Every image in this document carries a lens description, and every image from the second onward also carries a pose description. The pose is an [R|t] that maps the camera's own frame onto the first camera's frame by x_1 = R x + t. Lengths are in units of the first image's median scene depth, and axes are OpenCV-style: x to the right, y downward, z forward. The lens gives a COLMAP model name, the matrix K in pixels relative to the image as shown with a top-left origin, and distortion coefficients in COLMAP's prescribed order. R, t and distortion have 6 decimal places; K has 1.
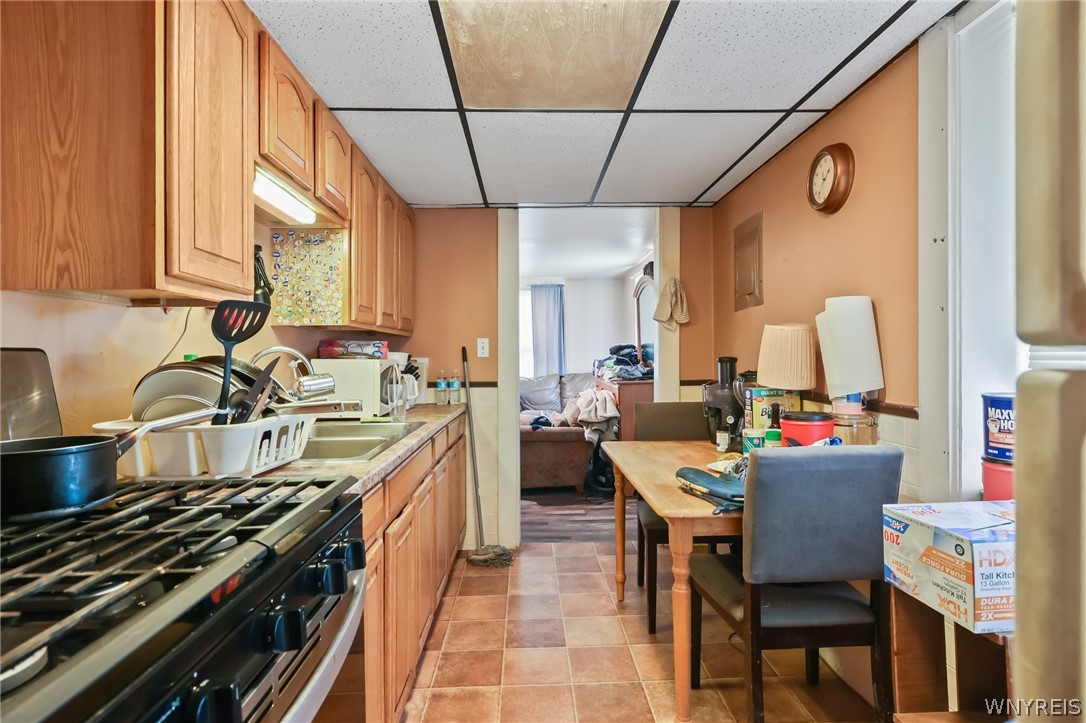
lens RADIAL K [[568.4, 0, 544.9], [0, 568.4, 356.8], [0, 0, 1]] dist [-0.002335, 0.001955]
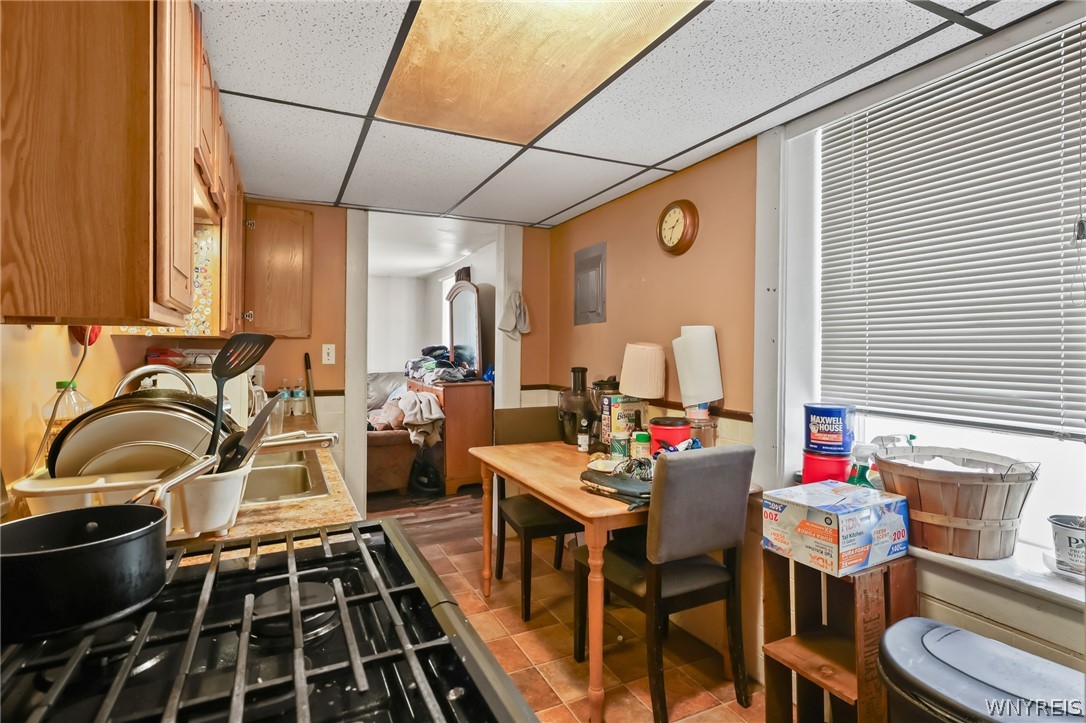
lens RADIAL K [[568.4, 0, 519.0], [0, 568.4, 349.6], [0, 0, 1]] dist [-0.002335, 0.001955]
pose [[0.911530, 0.007719, 0.411161, -0.326380], [-0.011627, 0.999908, 0.007005, -0.052944], [-0.411069, -0.011166, 0.911536, 0.012293]]
